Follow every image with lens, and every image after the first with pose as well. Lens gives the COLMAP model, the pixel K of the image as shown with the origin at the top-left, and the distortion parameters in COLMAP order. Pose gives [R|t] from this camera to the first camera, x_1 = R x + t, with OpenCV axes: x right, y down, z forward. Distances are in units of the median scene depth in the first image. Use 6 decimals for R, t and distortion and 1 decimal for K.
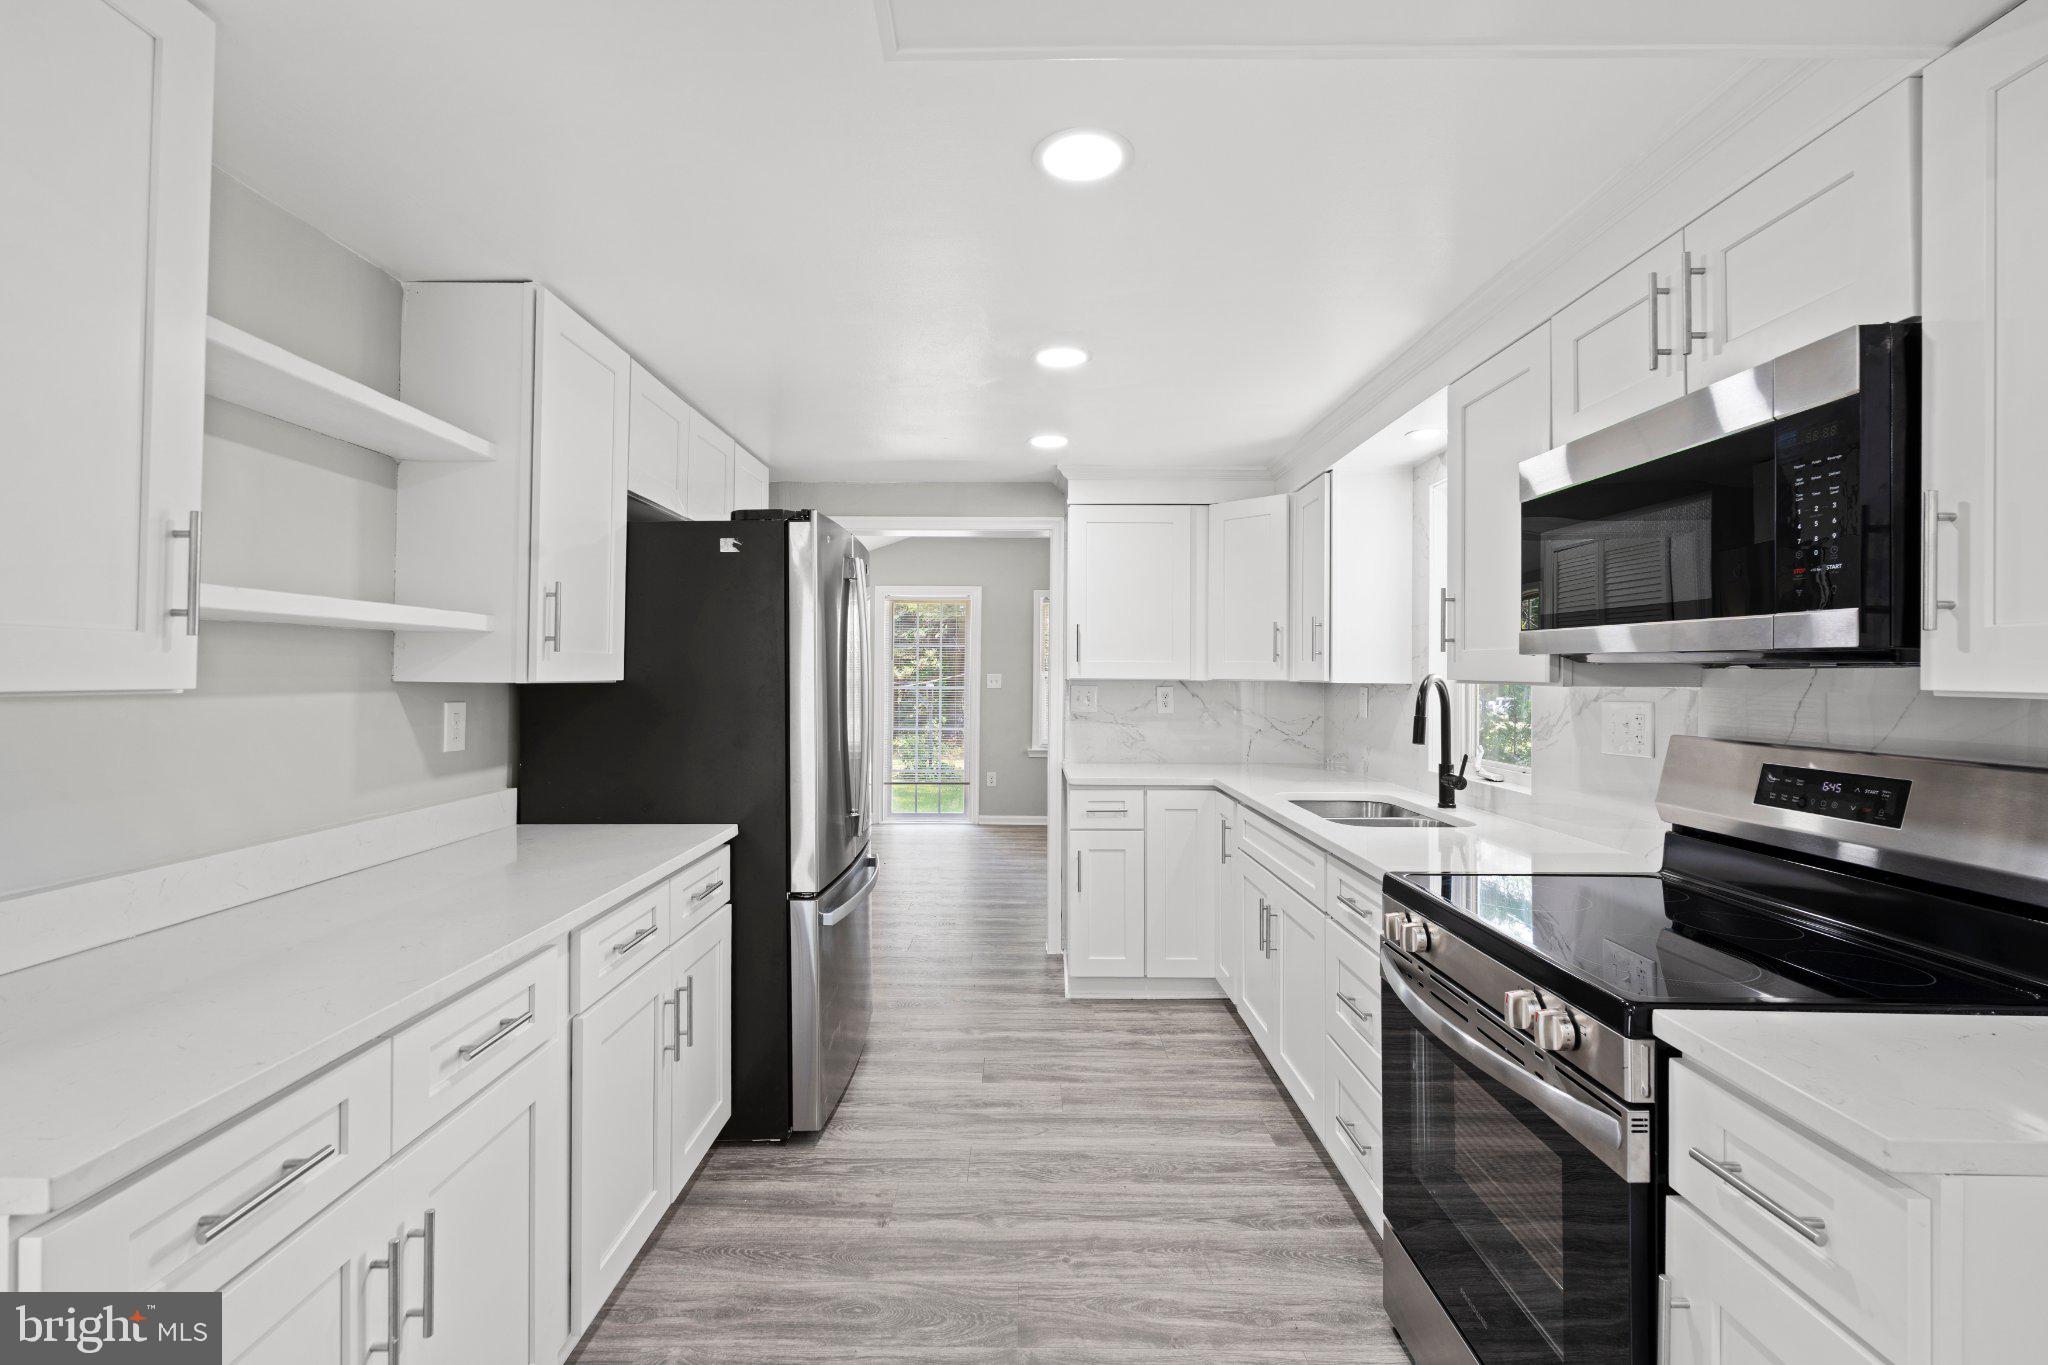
lens RADIAL K [[903.9, 0, 1005.6], [0, 903.9, 675.0], [0, 0, 1]] dist [-0.001516, 0.000359]
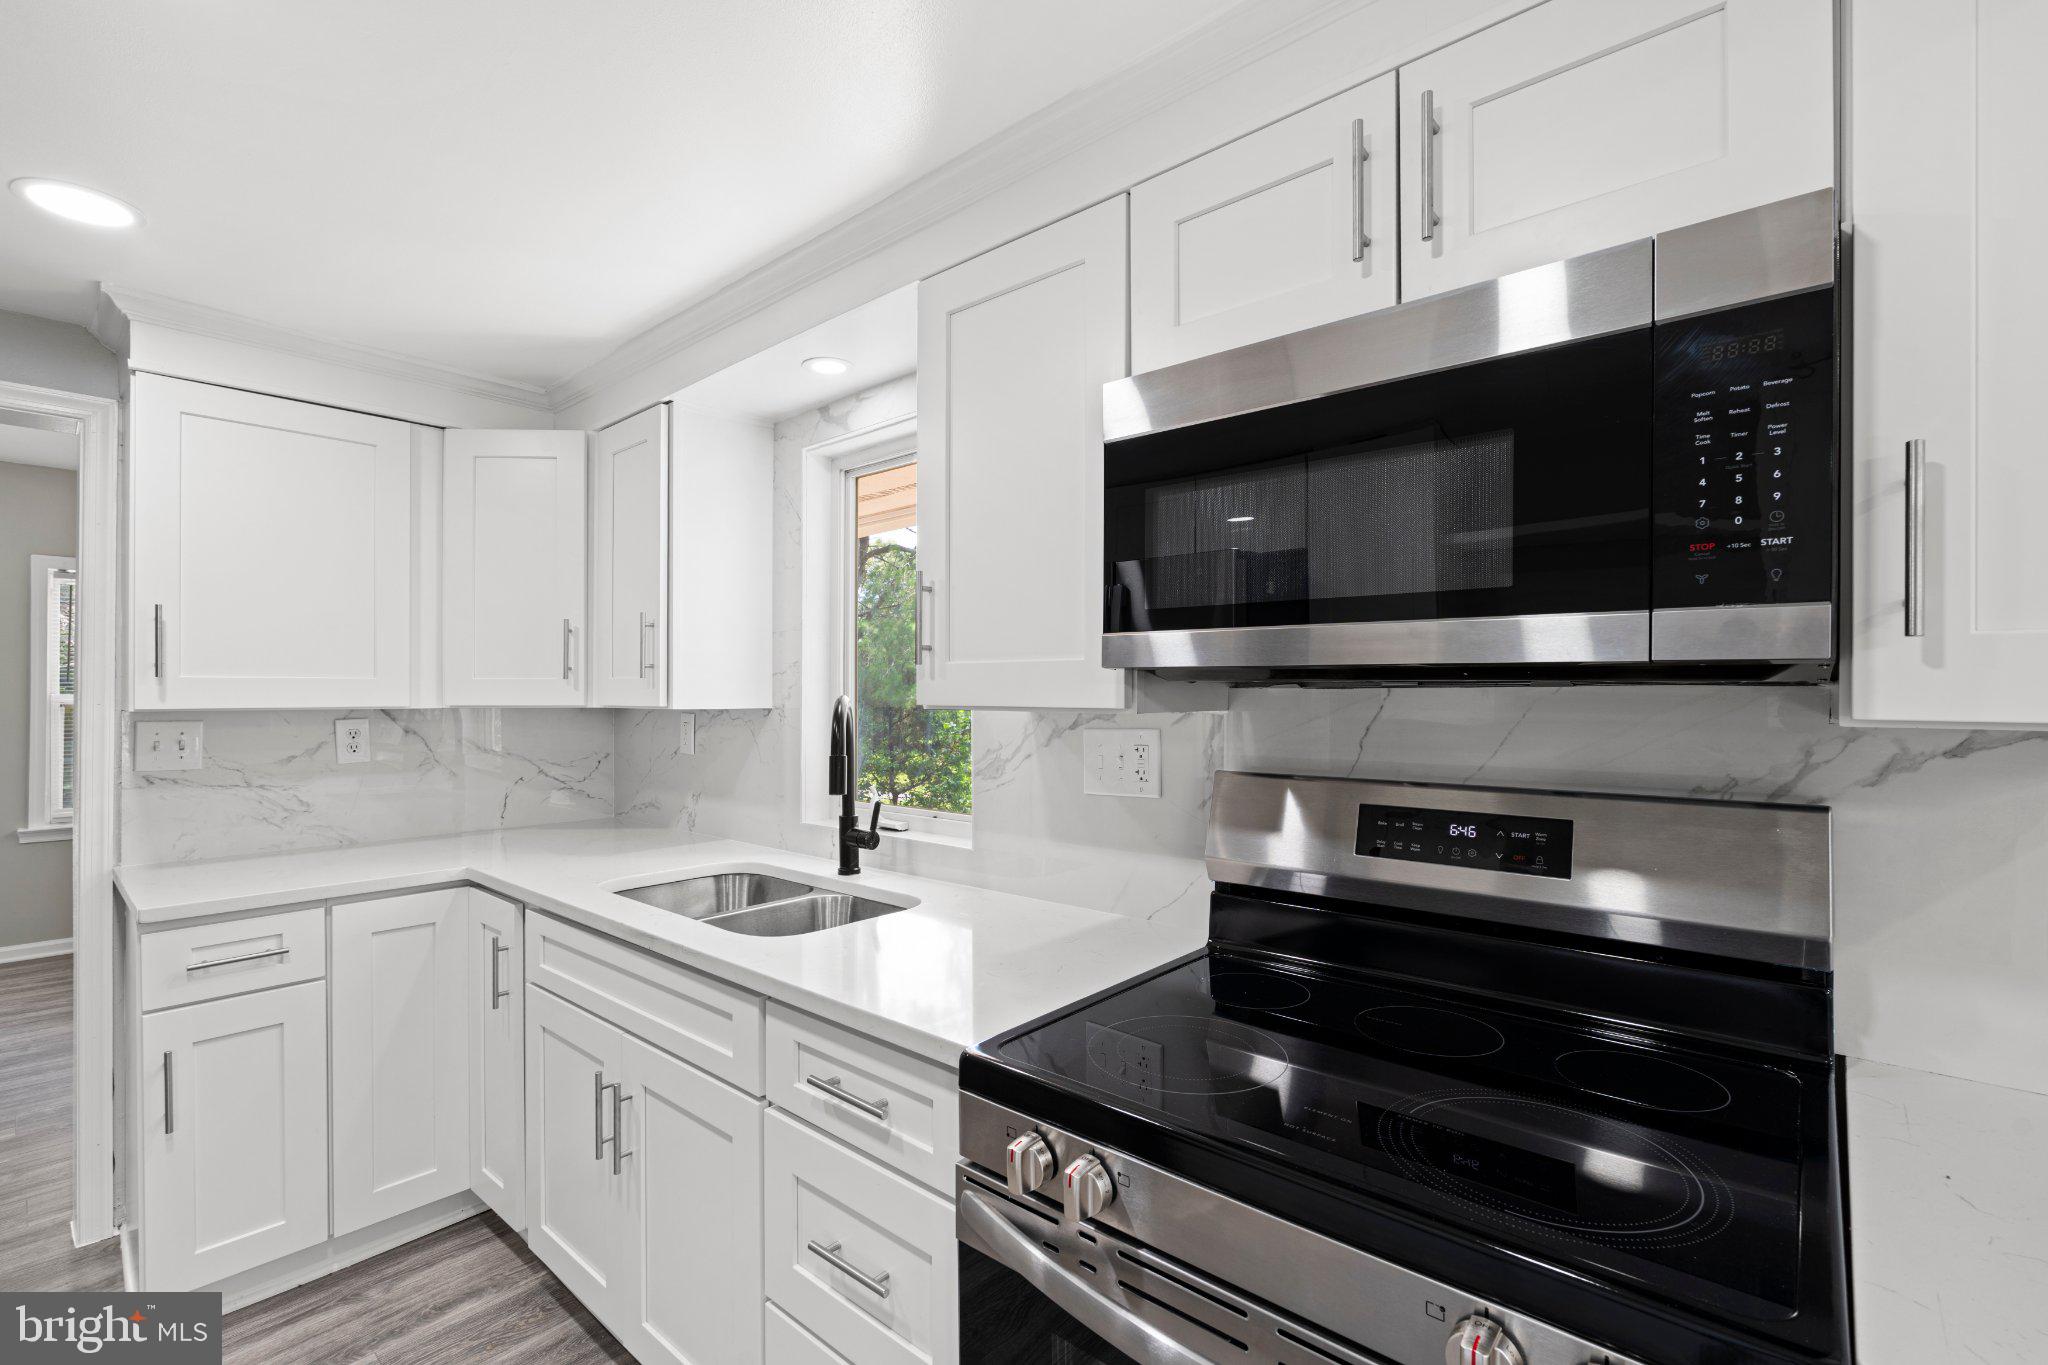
lens RADIAL K [[913.5, 0, 1042.5], [0, 913.5, 688.6], [0, 0, 1]] dist [-0.006149, -0.000025]
pose [[0.643911, -0.002556, 0.765096, 0.013211], [0.007248, 0.999970, -0.002760, -0.004505], [-0.765066, 0.007322, 0.643910, 0.456915]]
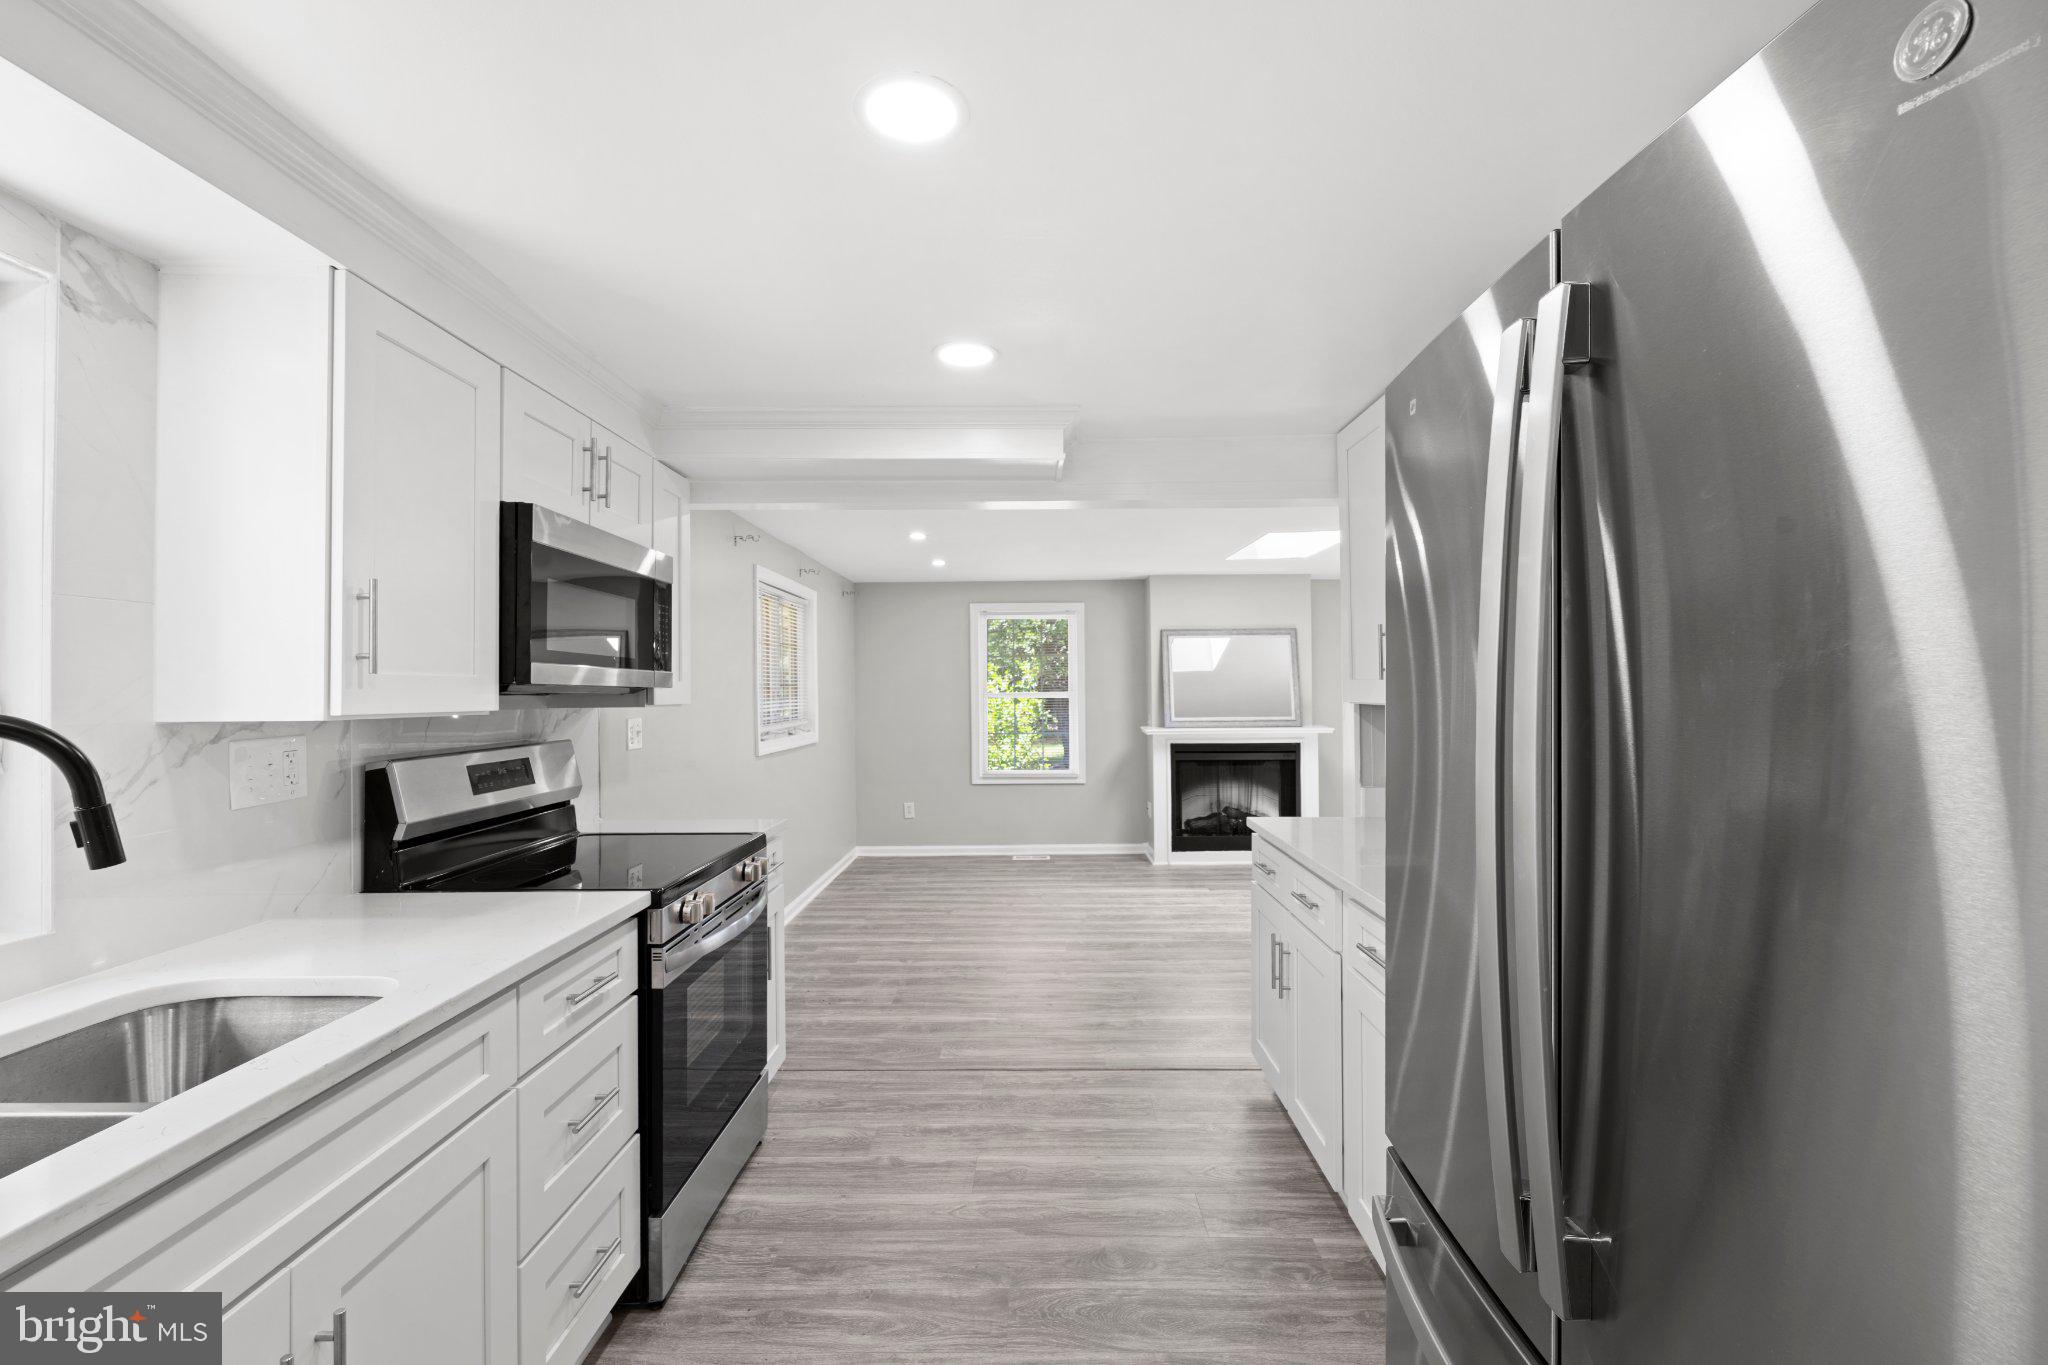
lens RADIAL K [[903.9, 0, 1005.6], [0, 903.9, 675.0], [0, 0, 1]] dist [-0.001516, 0.000359]
pose [[-0.999896, 0.002433, 0.014181, -0.000368], [0.002269, 0.999930, -0.011590, -0.014984], [-0.014208, -0.011557, -0.999832, 1.588667]]
